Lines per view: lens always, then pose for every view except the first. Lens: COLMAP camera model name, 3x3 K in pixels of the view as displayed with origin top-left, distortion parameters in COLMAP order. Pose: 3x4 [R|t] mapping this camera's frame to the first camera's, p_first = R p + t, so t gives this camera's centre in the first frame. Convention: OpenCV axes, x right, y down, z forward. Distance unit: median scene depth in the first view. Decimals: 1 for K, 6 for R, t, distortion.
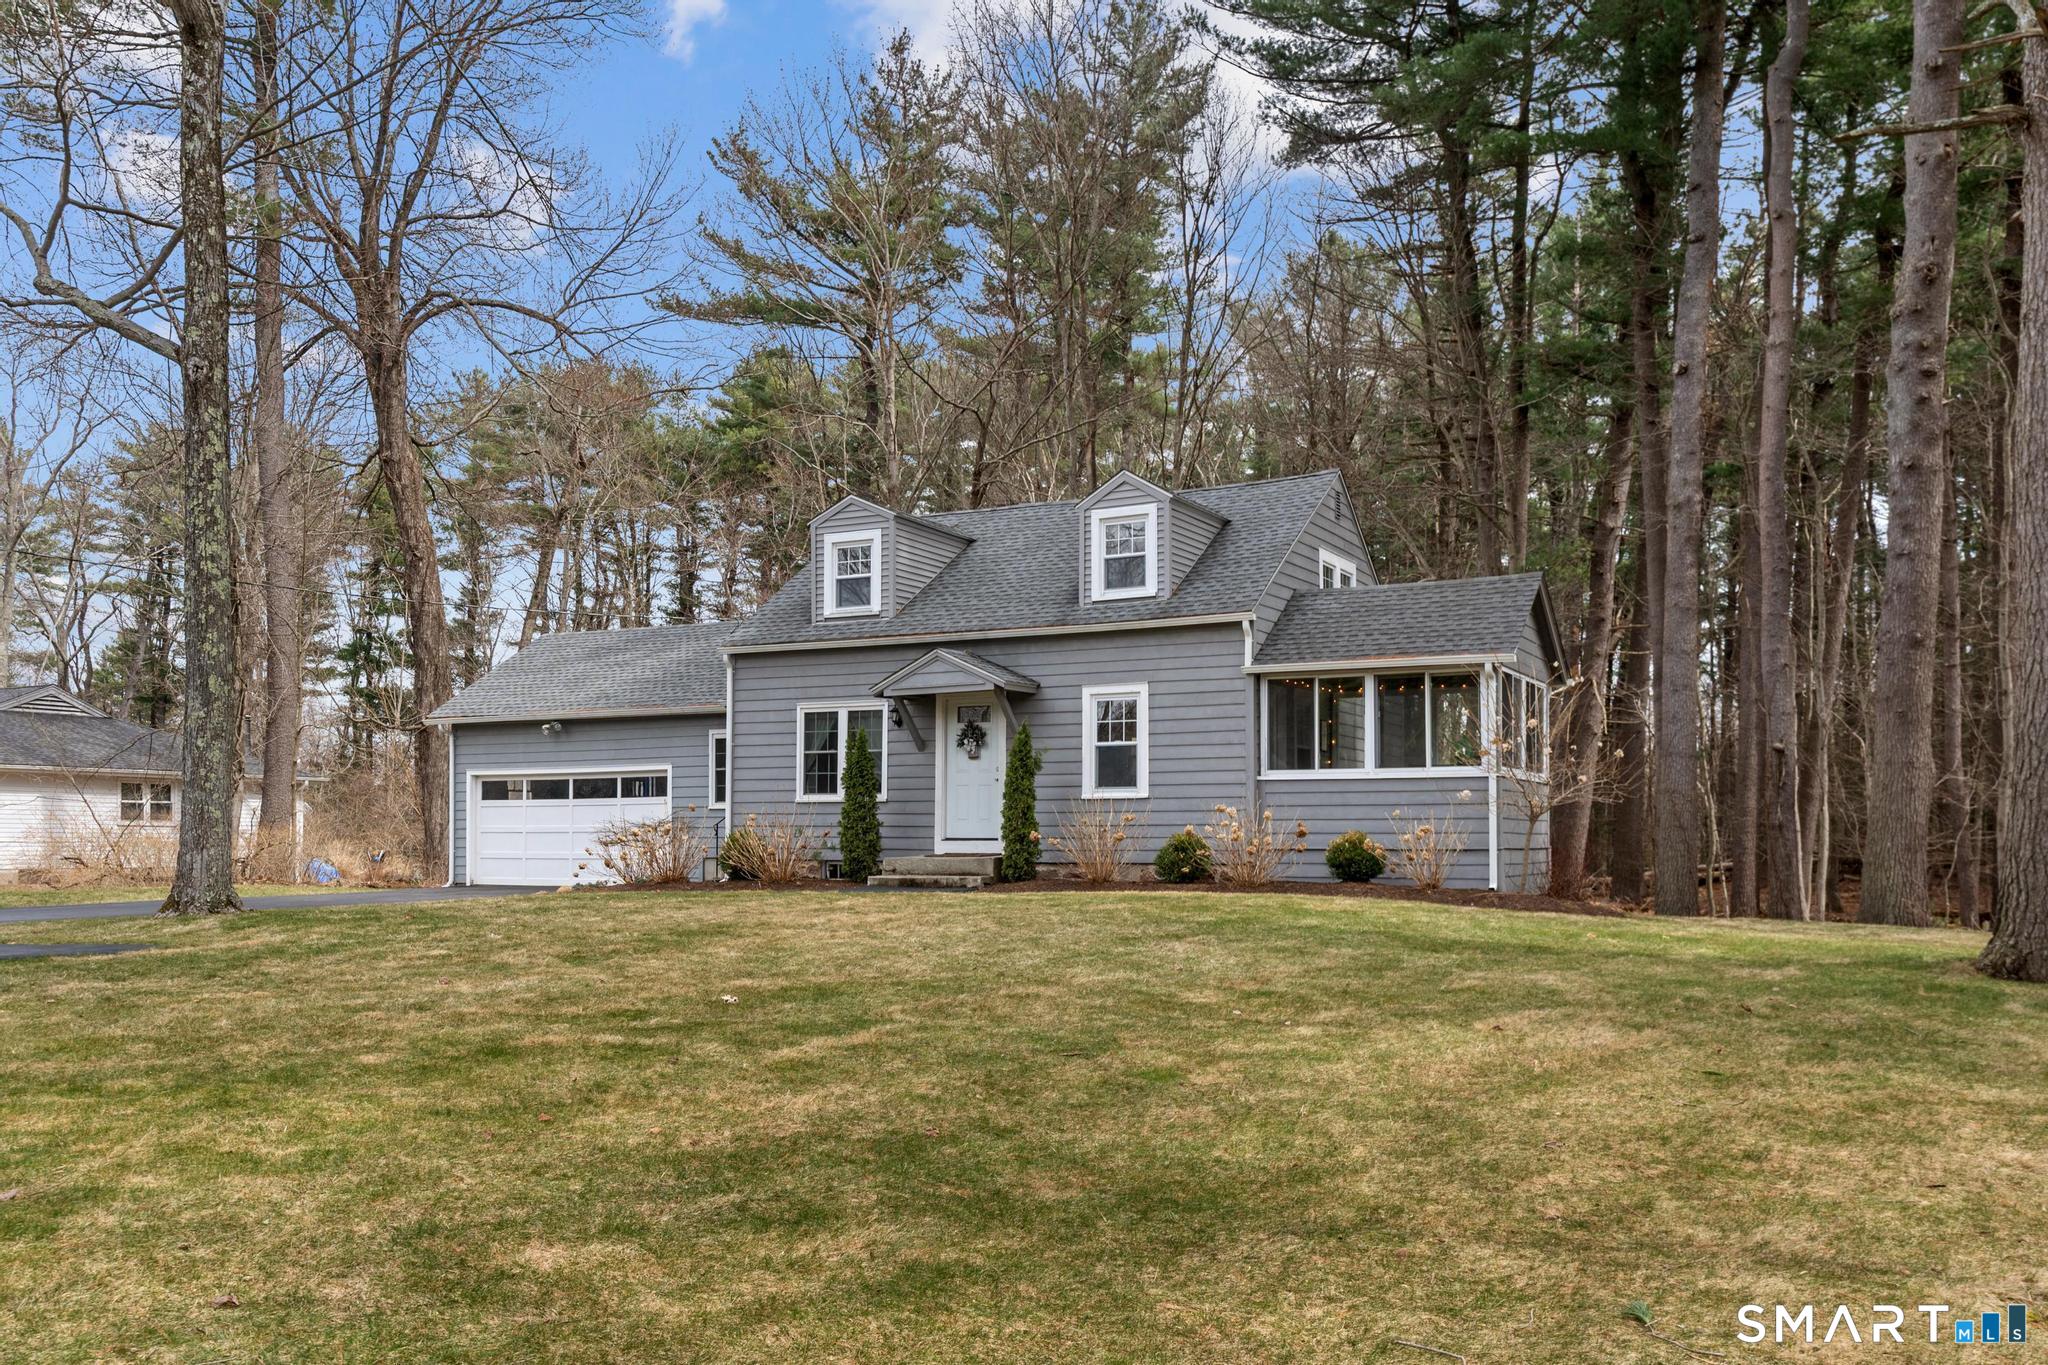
lens RADIAL K [[1703.1, 0, 1014.3], [0, 1703.1, 803.4], [0, 0, 1]] dist [0.011768, -0.000818]
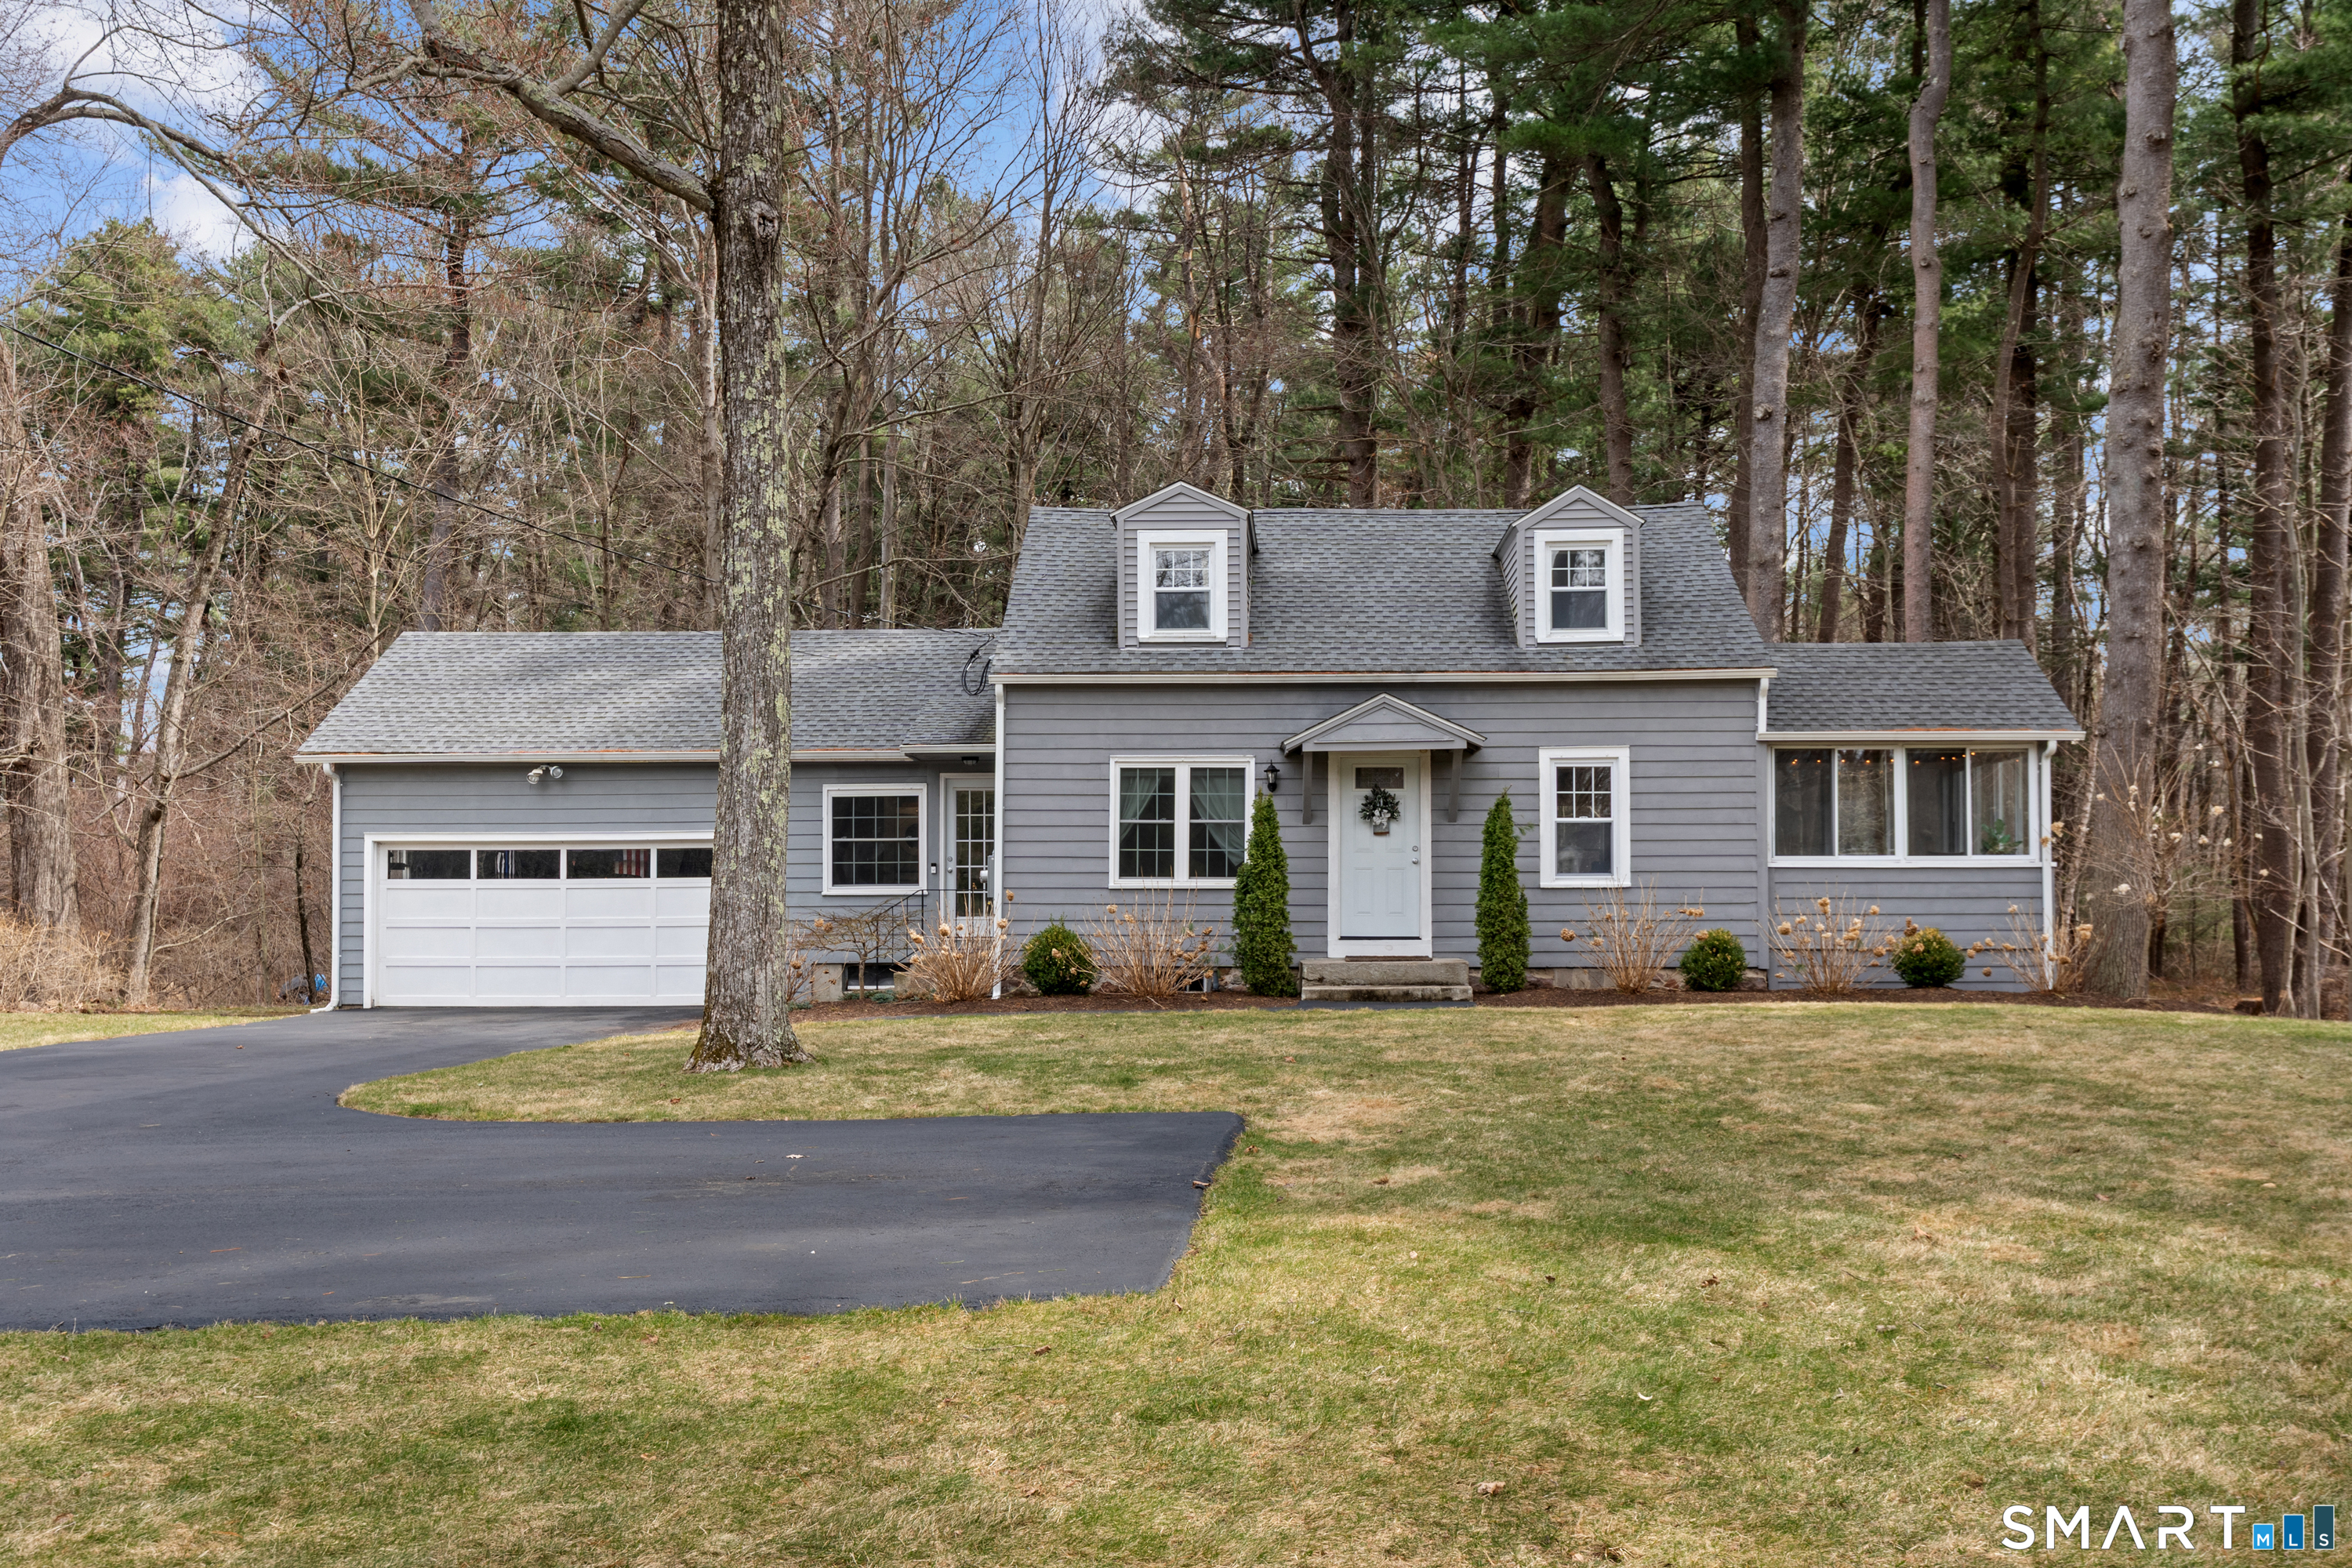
lens RADIAL K [[2129.0, 0, 1173.8], [0, 2129.0, 855.4], [0, 0, 1]] dist [0.005787, 0.014513]
pose [[0.903472, 0.012472, 0.428465, -0.541335], [-0.007476, 0.999883, -0.013343, -0.003138], [-0.428582, 0.008852, 0.903460, 0.163313]]
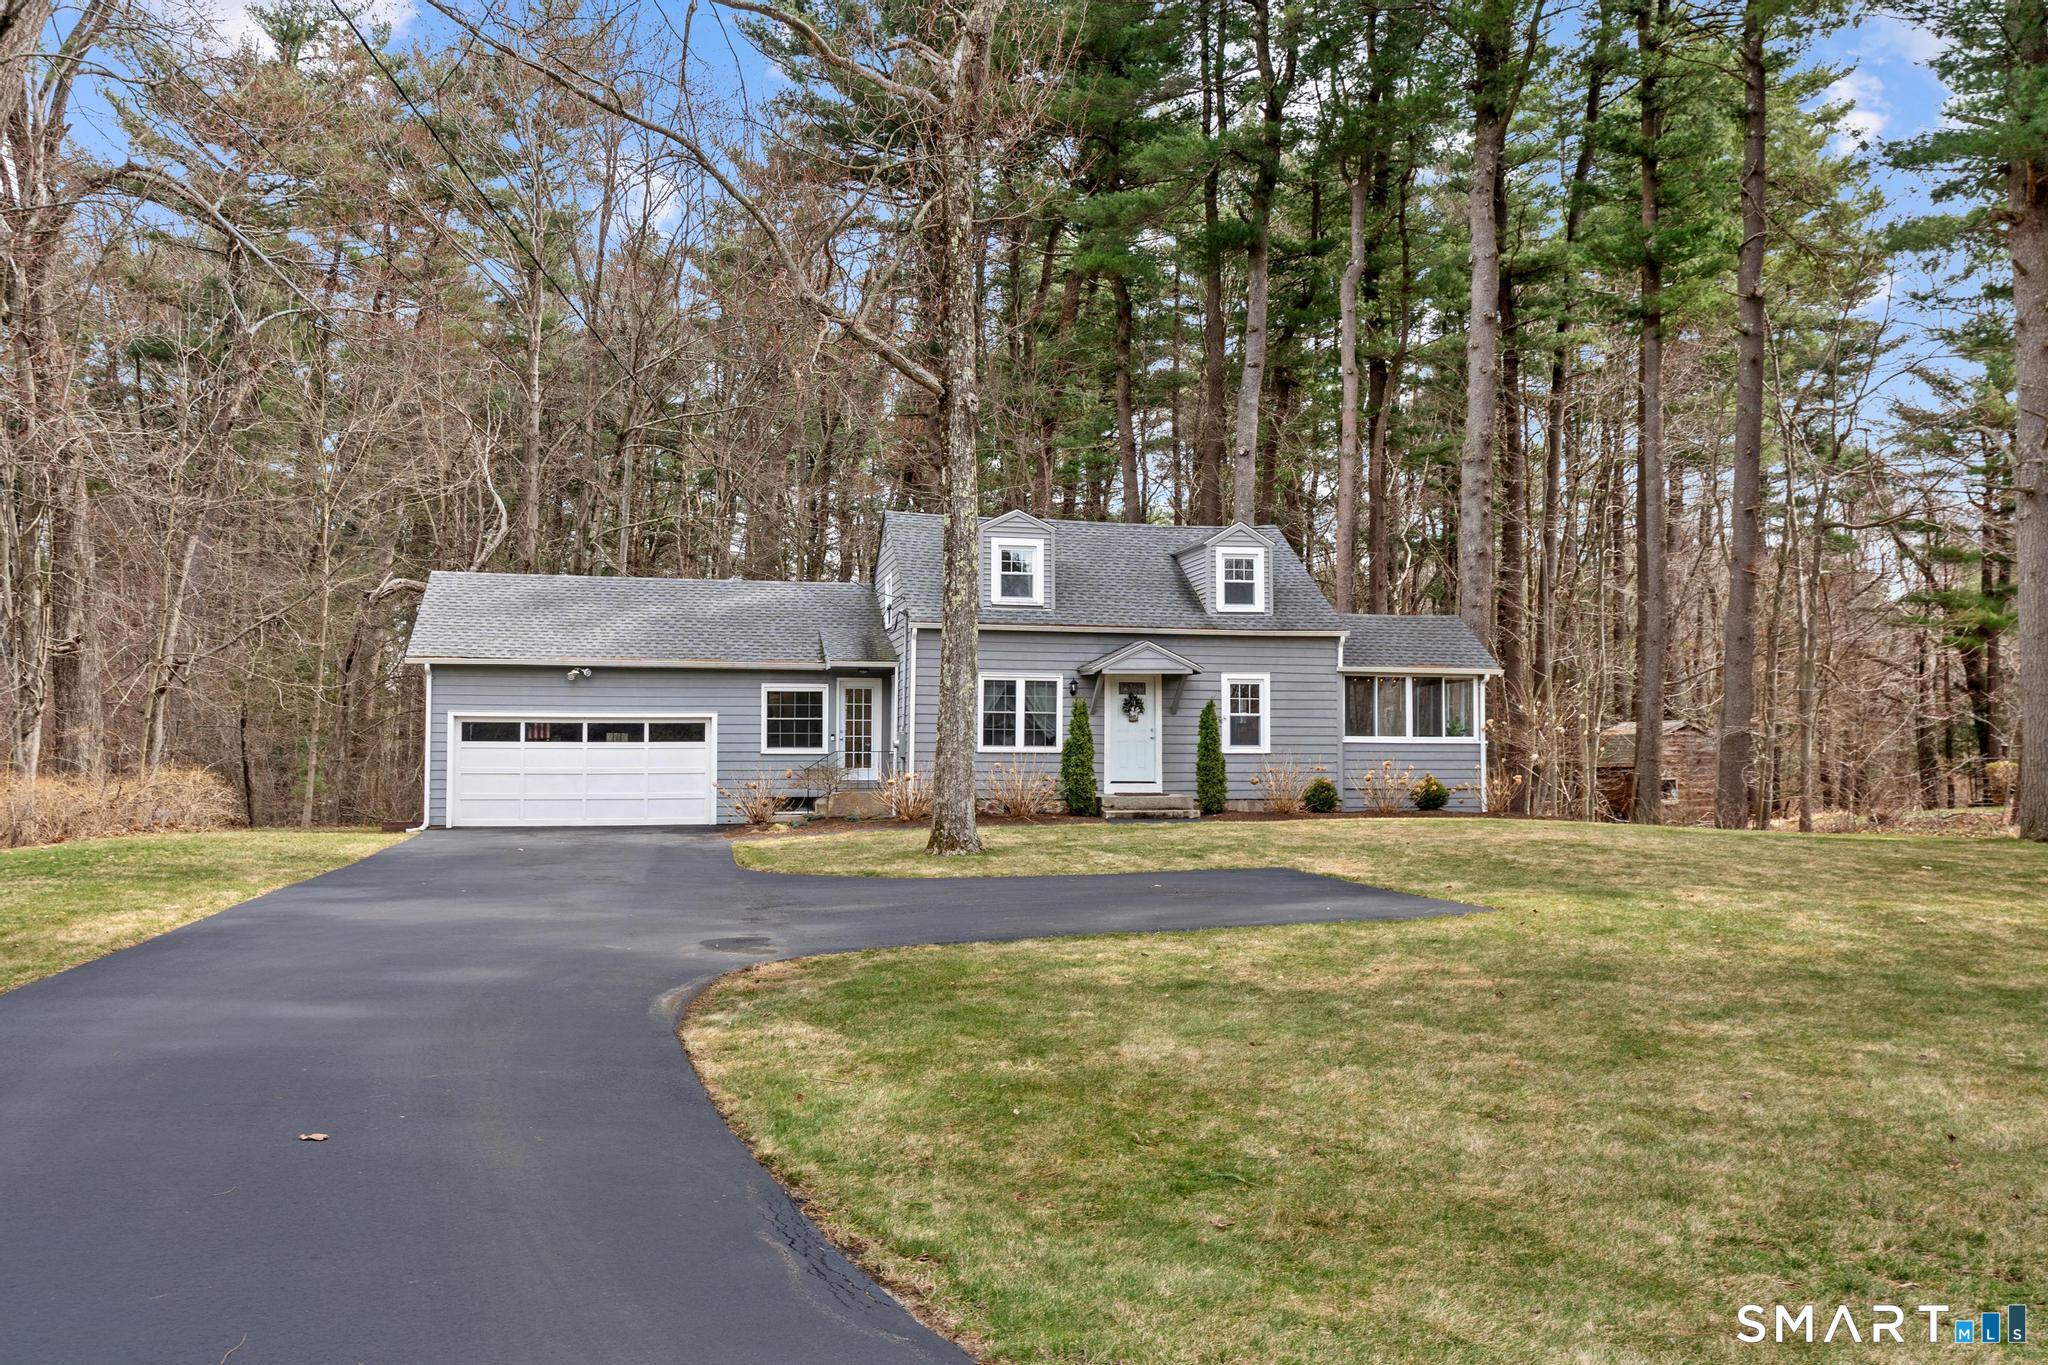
lens RADIAL K [[1697.7, 0, 1024.6], [0, 1697.7, 680.7], [0, 0, 1]] dist [0.013769, -0.007760]
pose [[0.758520, 0.034317, 0.650746, -0.980758], [-0.016036, 0.999293, -0.034006, -0.012033], [-0.651453, 0.015358, 0.758534, 0.046180]]
